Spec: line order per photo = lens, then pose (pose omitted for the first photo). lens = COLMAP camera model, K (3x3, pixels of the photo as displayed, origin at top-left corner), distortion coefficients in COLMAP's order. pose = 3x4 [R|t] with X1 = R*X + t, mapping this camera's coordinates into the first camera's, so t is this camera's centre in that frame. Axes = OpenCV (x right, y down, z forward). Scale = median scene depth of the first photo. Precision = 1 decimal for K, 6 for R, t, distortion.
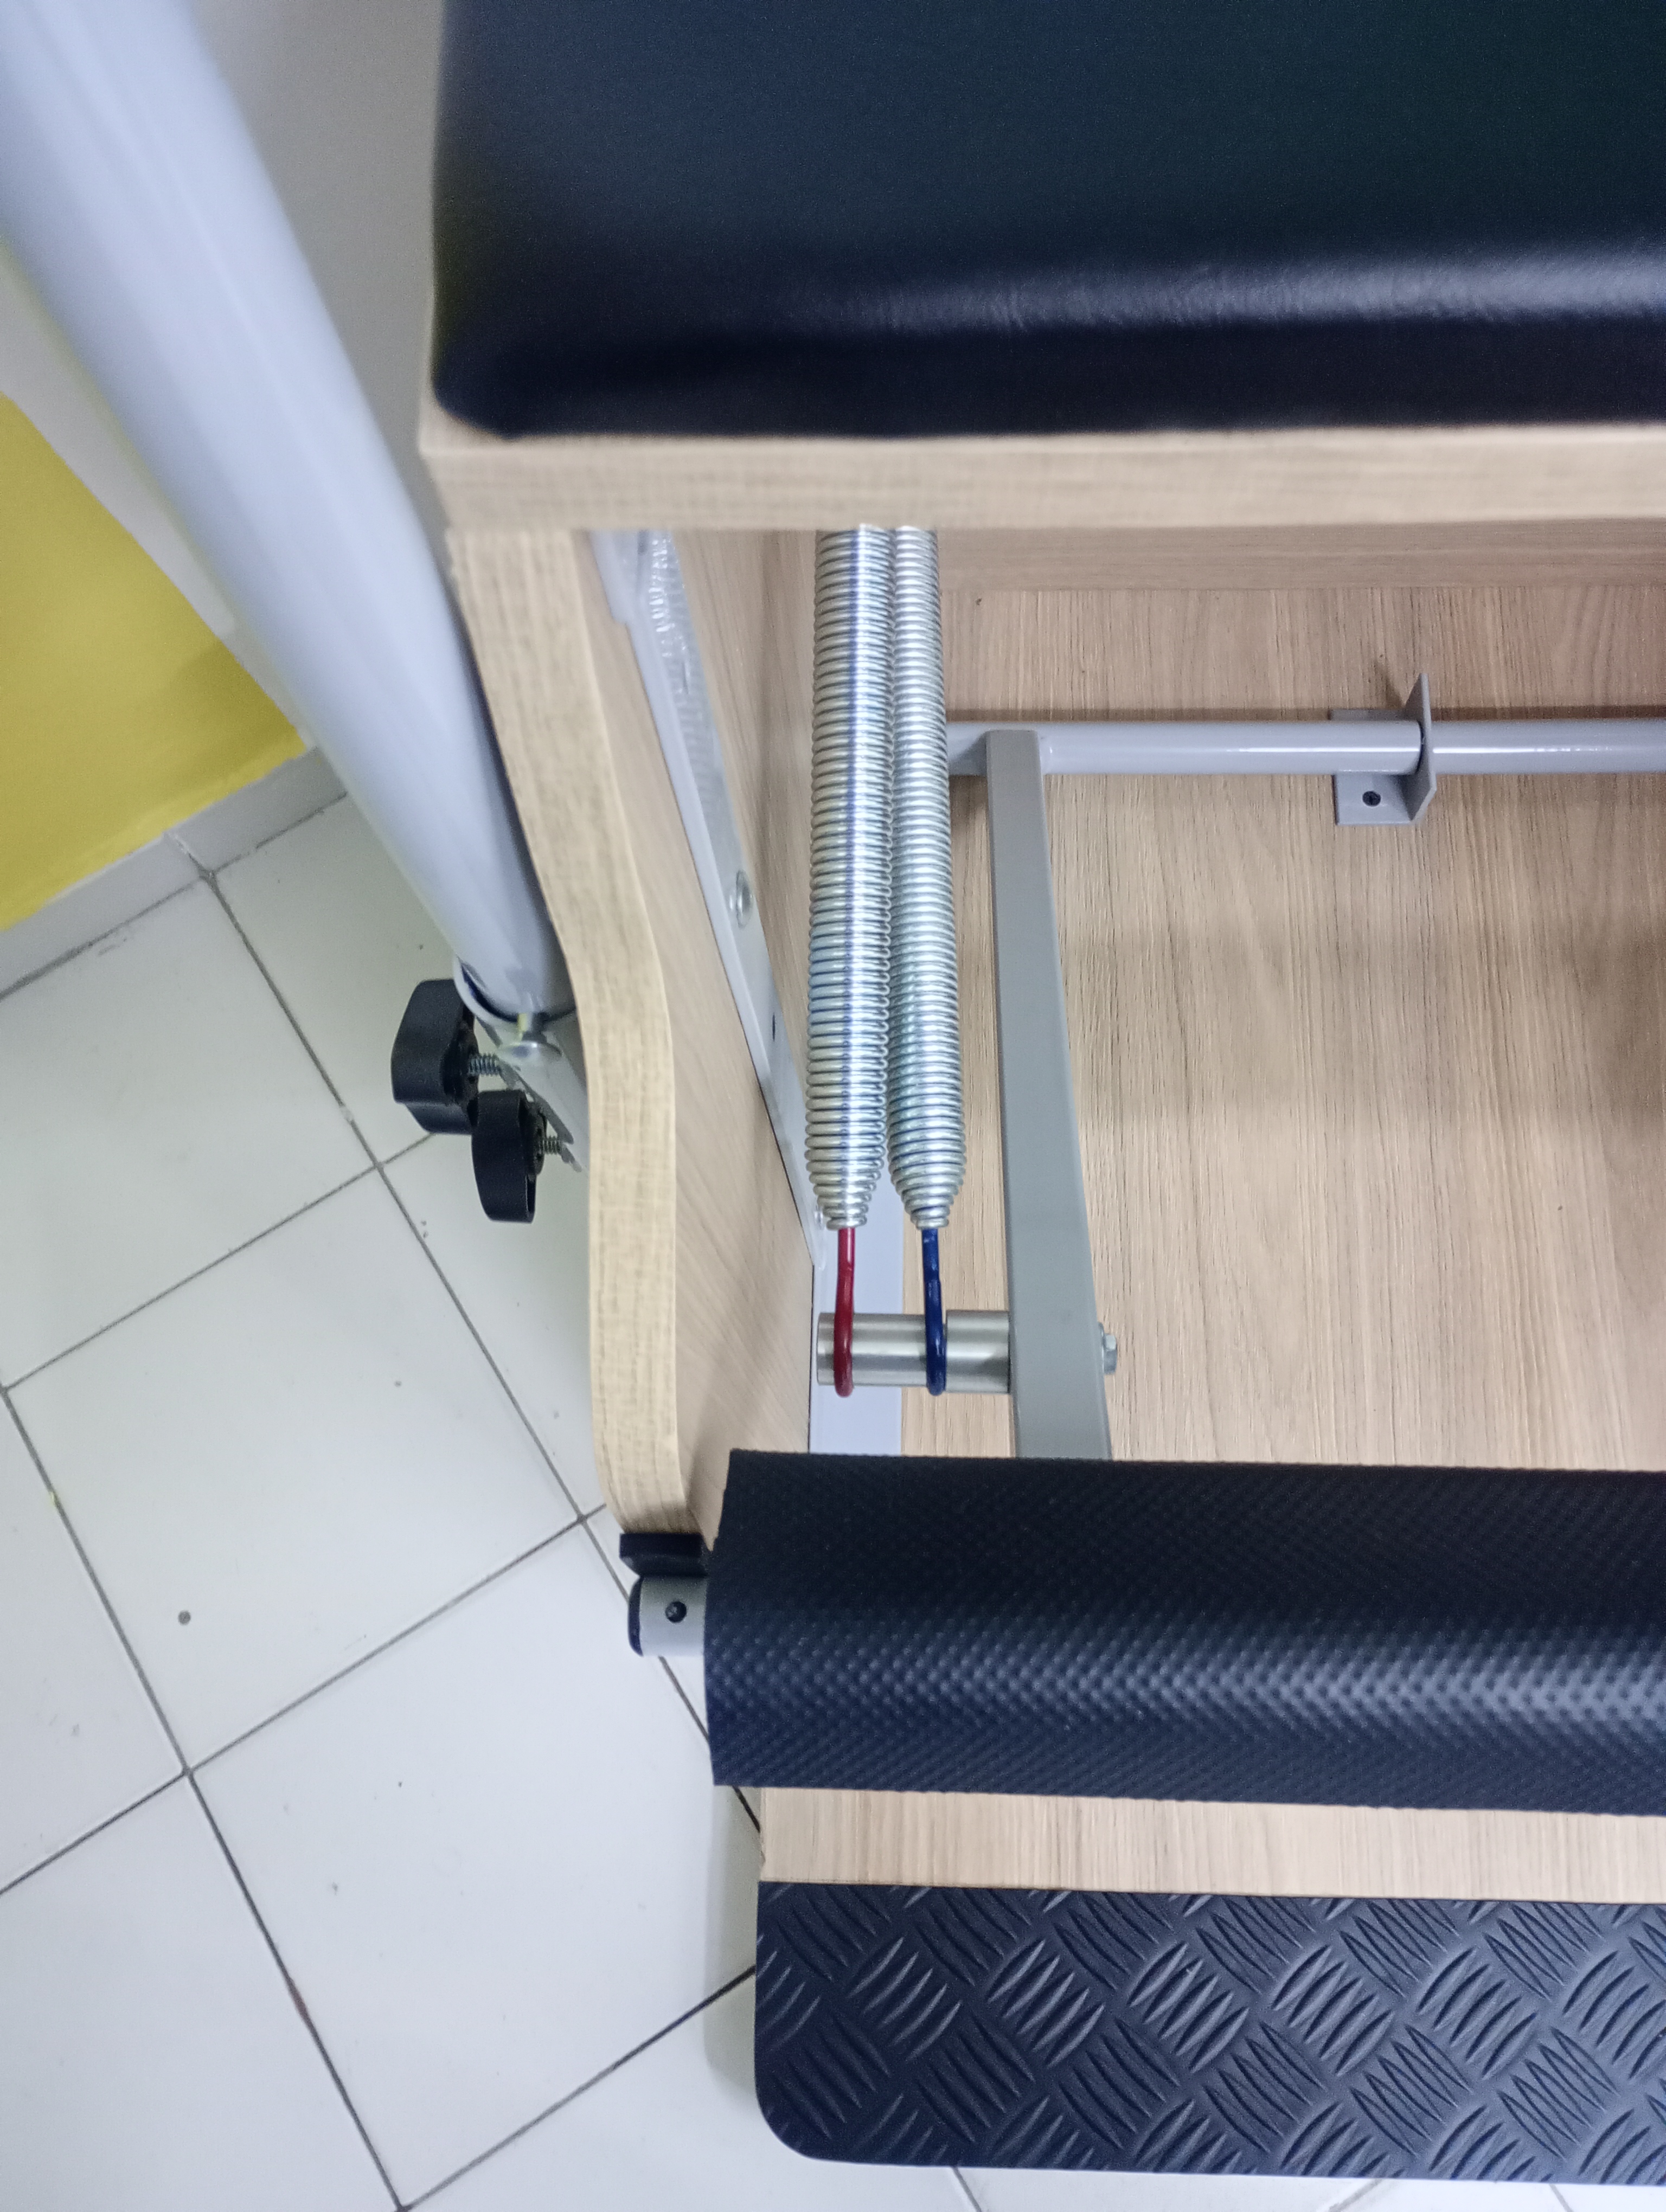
lens RADIAL K [[1836.9, 0, 853.6], [0, 1836.9, 1099.7], [0, 0, 1]] dist [0.064197, -0.090507]
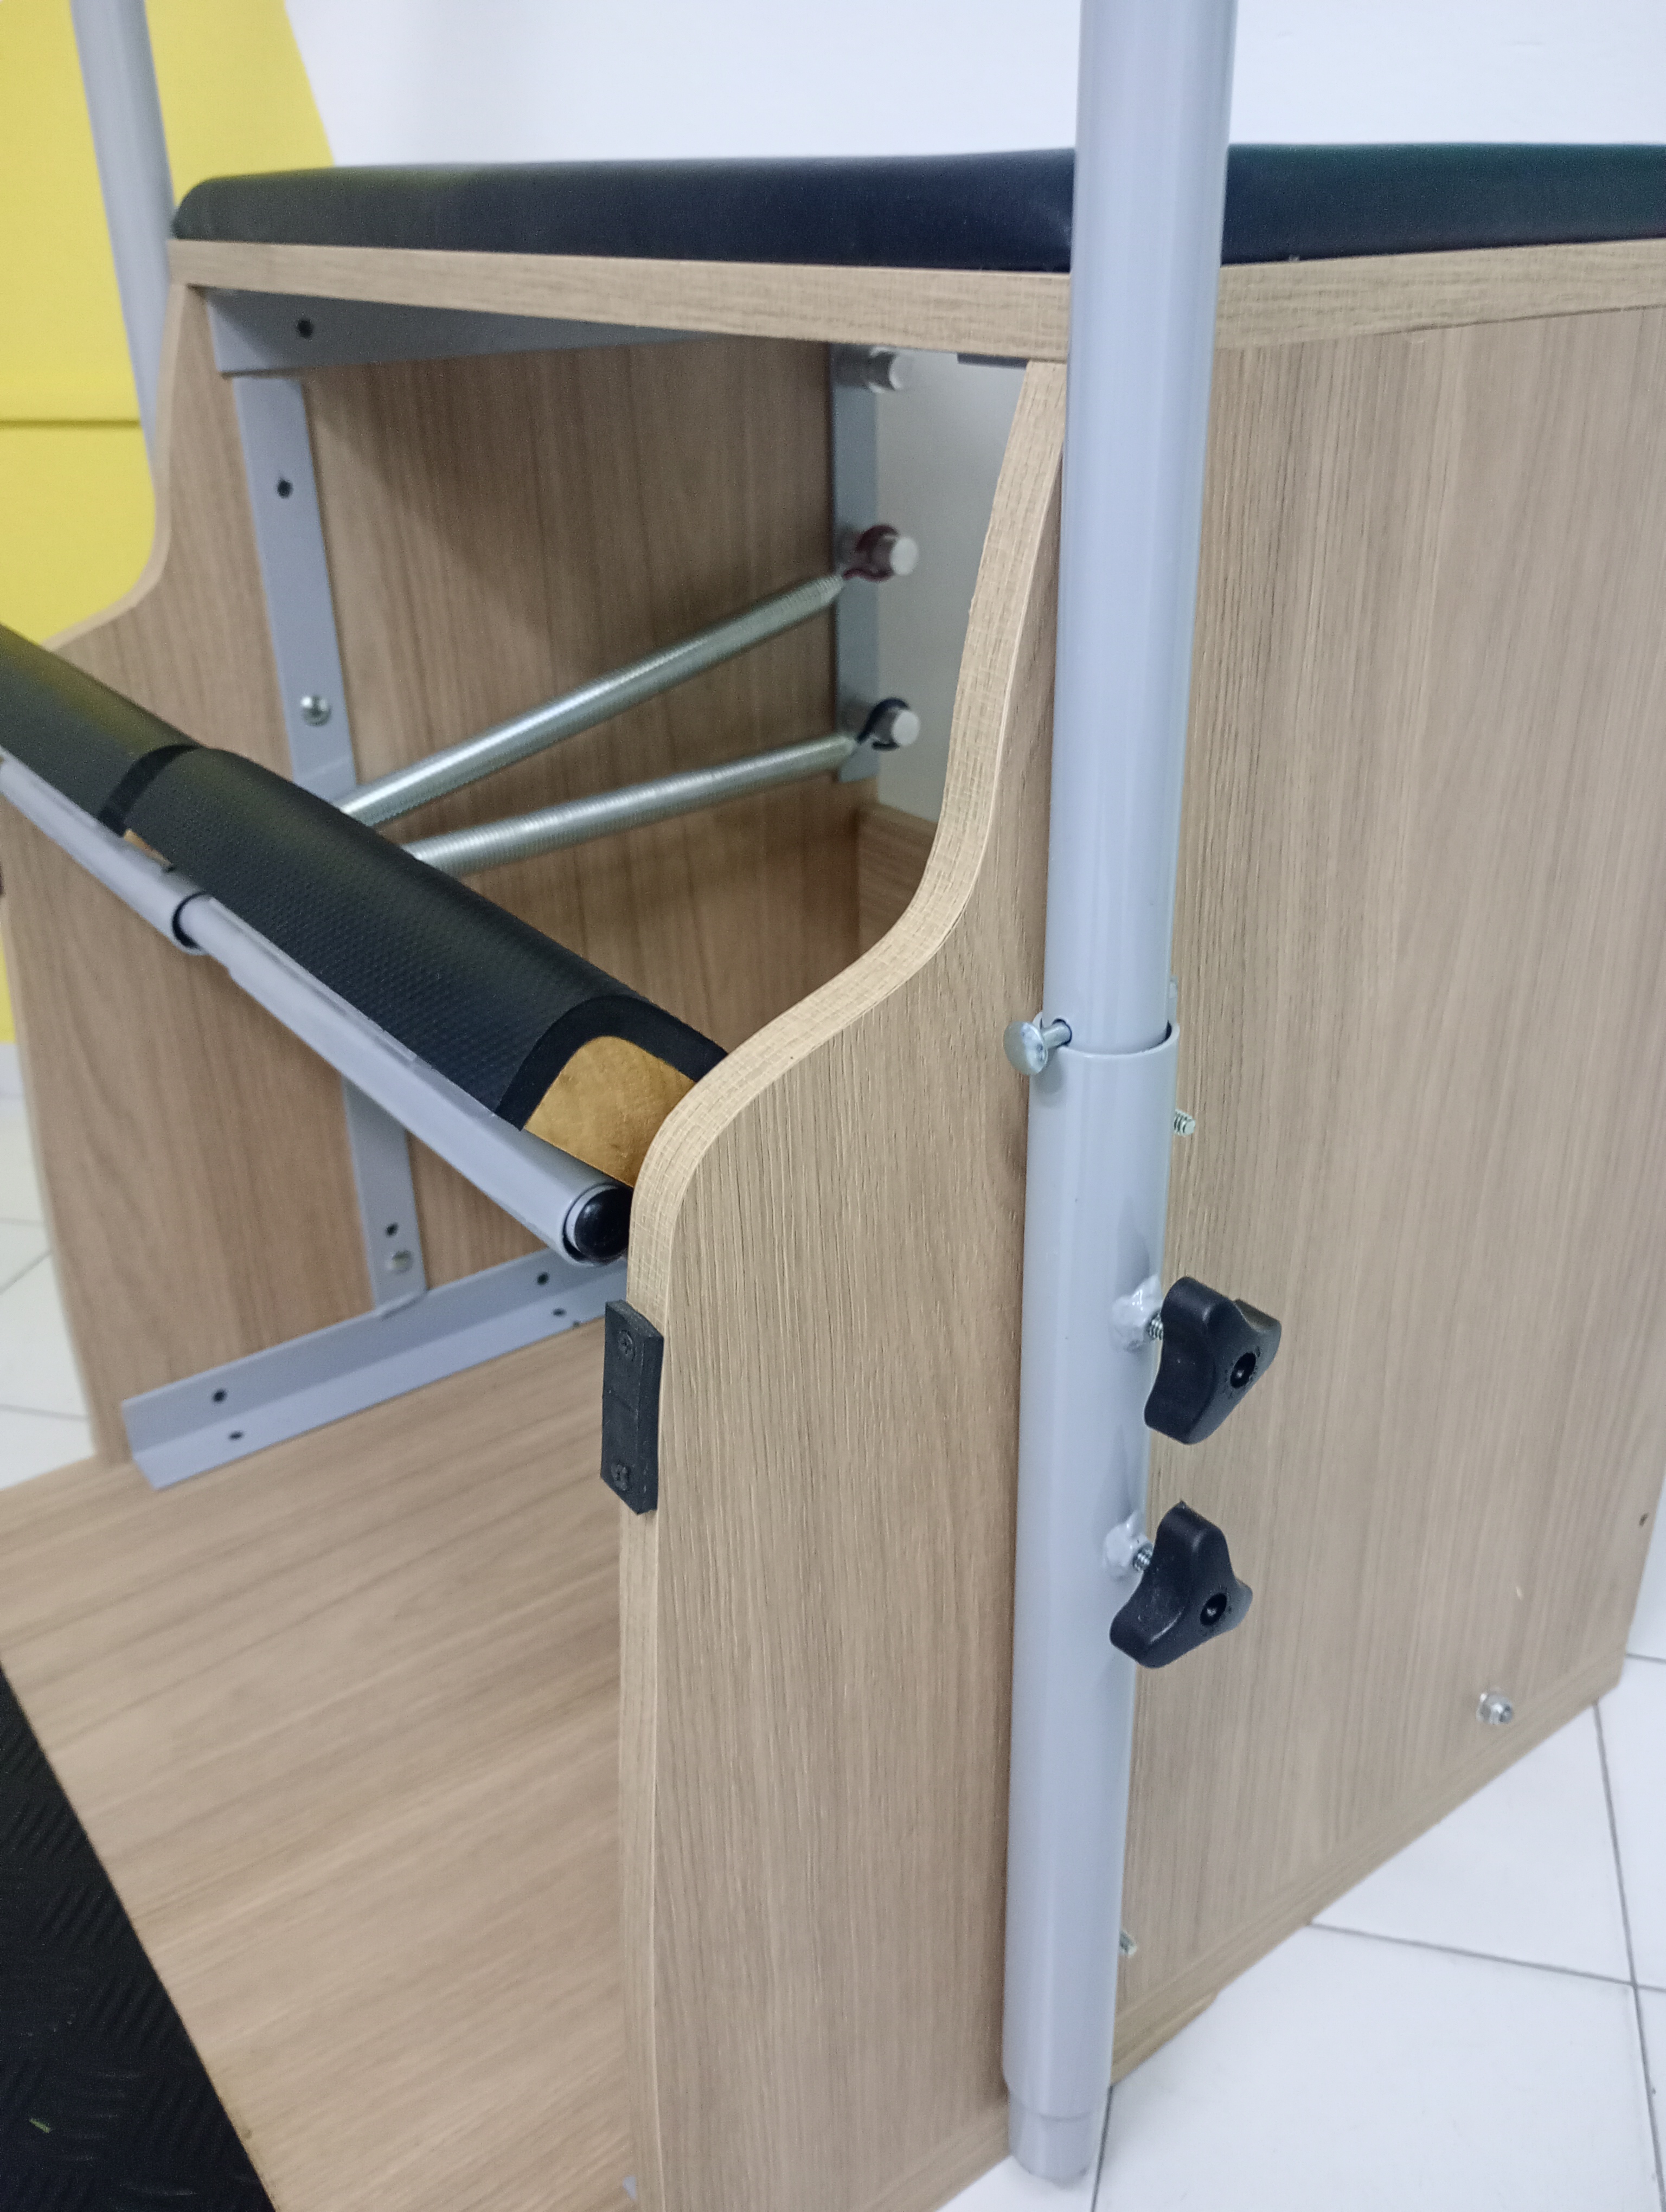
lens RADIAL K [[1850.5, 0, 856.4], [0, 1850.5, 1105.4], [0, 0, 1]] dist [0.058560, -0.095444]
pose [[0.623376, 0.379401, -0.683709, 1.061324], [-0.747216, 0.546662, -0.377927, 0.256809], [0.230372, 0.746469, 0.624270, 0.115657]]
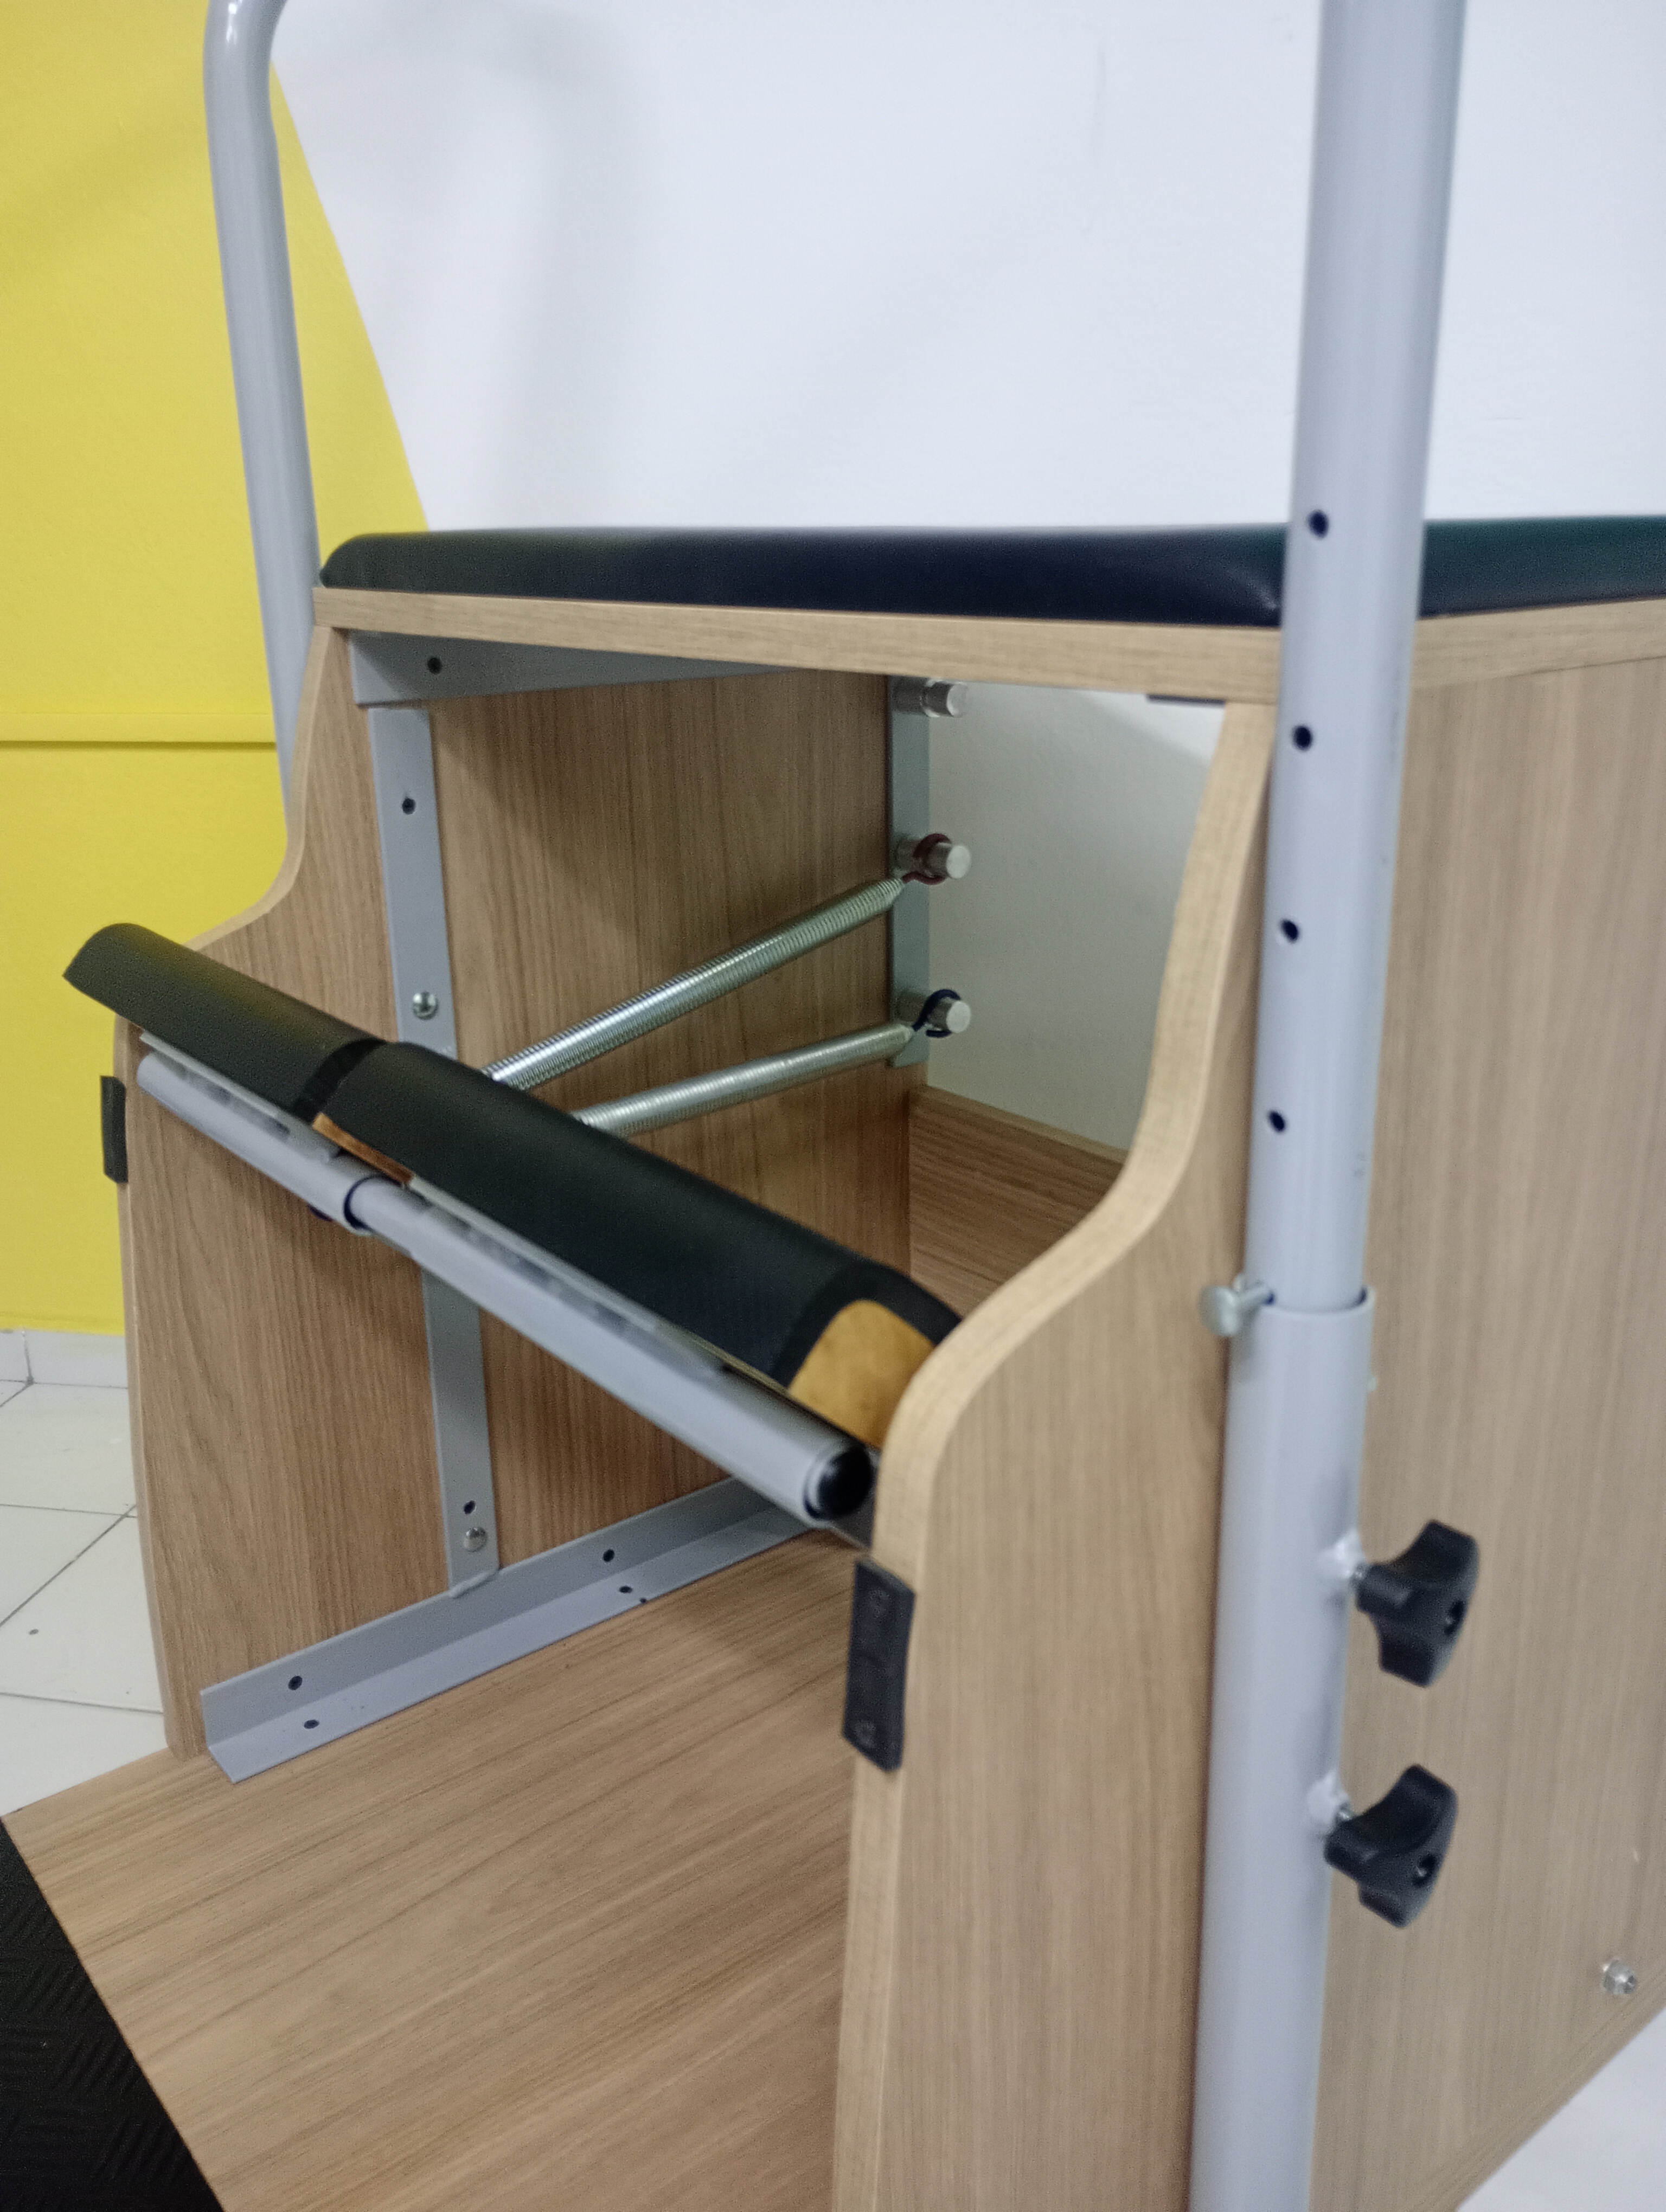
lens RADIAL K [[1815.8, 0, 854.7], [0, 1815.8, 1105.3], [0, 0, 1]] dist [0.073992, -0.086022]
pose [[0.649958, 0.265590, -0.712051, 1.025090], [-0.726843, 0.490856, -0.480375, 0.340955], [0.221932, 0.829773, 0.512078, 0.078387]]
